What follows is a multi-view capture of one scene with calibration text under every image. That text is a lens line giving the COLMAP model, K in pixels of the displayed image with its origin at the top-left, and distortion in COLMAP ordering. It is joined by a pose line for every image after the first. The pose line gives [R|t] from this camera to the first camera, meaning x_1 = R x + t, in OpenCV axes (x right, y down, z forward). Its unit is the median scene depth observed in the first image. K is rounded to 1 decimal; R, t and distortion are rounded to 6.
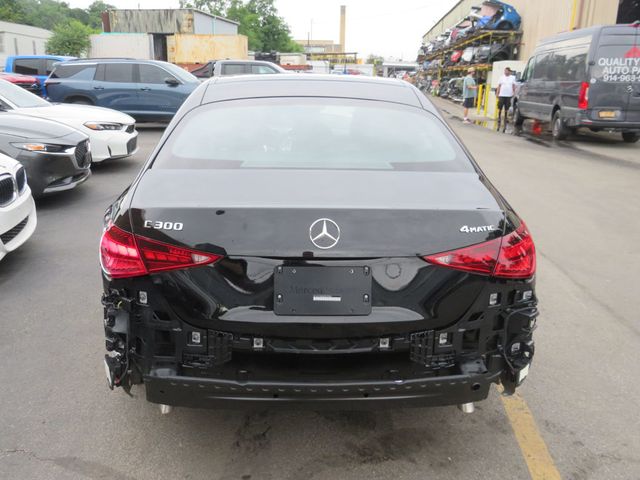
lens RADIAL K [[547.2, 0, 313.0], [0, 547.2, 241.5], [0, 0, 1]] dist [-0.054825, 0.022643]
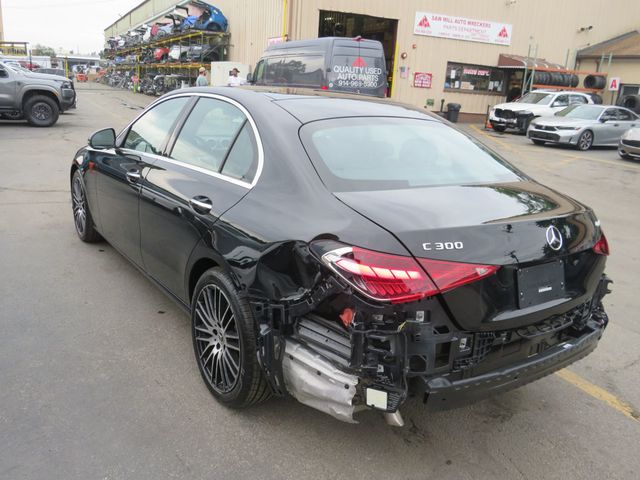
lens RADIAL K [[547.2, 0, 313.0], [0, 547.2, 241.5], [0, 0, 1]] dist [-0.054825, 0.022643]
pose [[0.855187, -0.111131, 0.506266, -1.004145], [0.107594, 0.993530, 0.036342, -0.101878], [-0.507029, 0.023392, 0.861611, 0.192088]]
